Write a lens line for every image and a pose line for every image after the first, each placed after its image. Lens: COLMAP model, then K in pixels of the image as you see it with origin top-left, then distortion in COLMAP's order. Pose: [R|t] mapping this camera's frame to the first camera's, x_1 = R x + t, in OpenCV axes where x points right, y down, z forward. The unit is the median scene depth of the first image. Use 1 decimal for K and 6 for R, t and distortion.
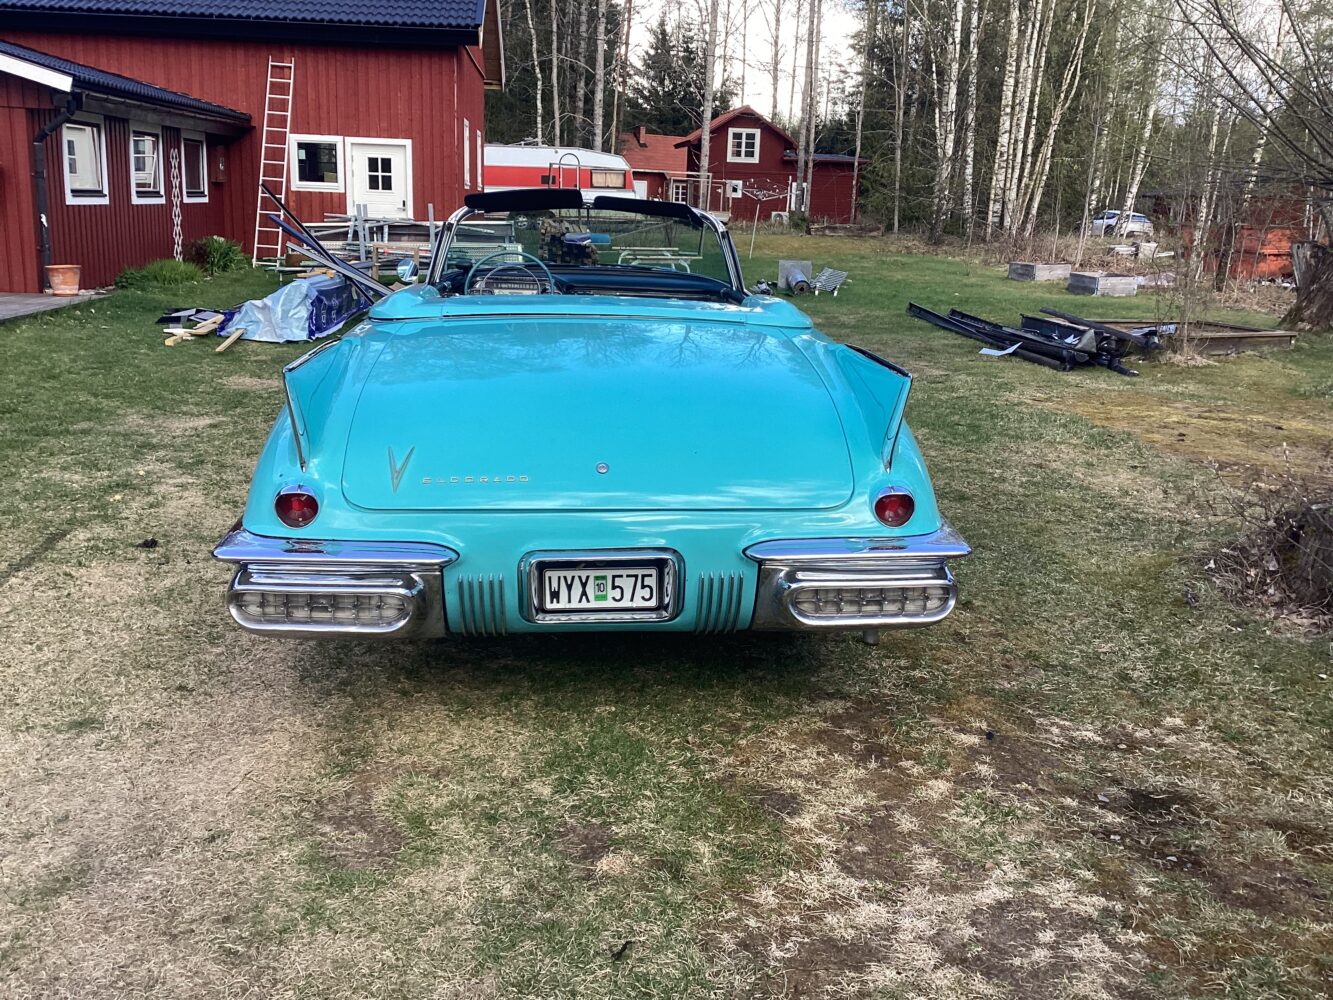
lens RADIAL K [[1220.7, 0, 666.5], [0, 1220.7, 500.0], [0, 0, 1]] dist [0.121938, -0.214700]
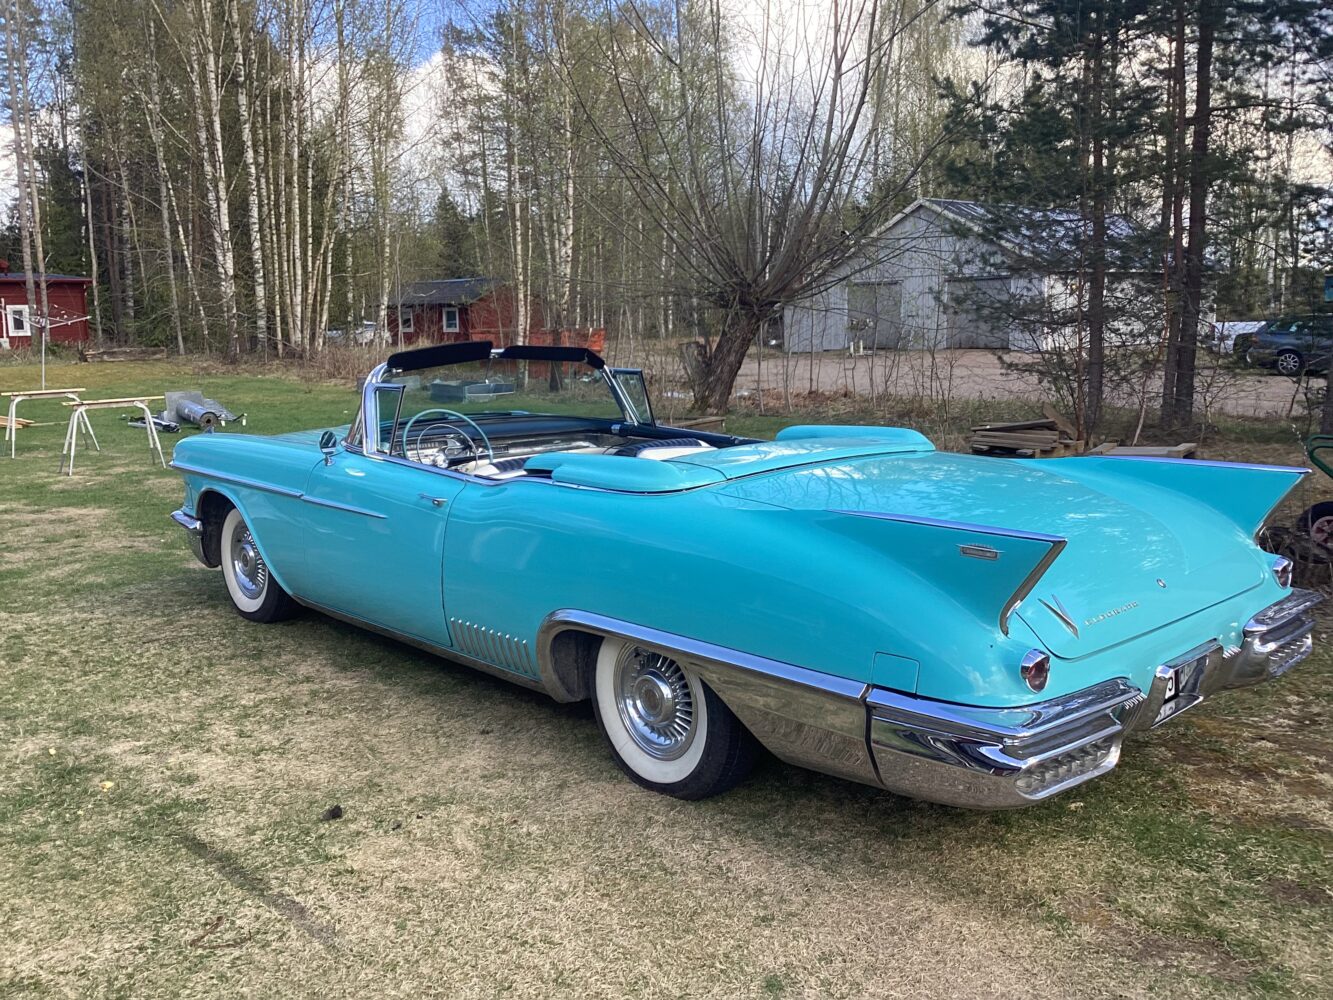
lens RADIAL K [[1253.7, 0, 666.5], [0, 1253.7, 500.0], [0, 0, 1]] dist [0.001625, -0.000870]
pose [[0.783366, -0.137950, 0.606059, -0.666536], [0.189146, 0.981724, -0.021024, -0.098261], [-0.592083, 0.131103, 0.795142, 0.194791]]
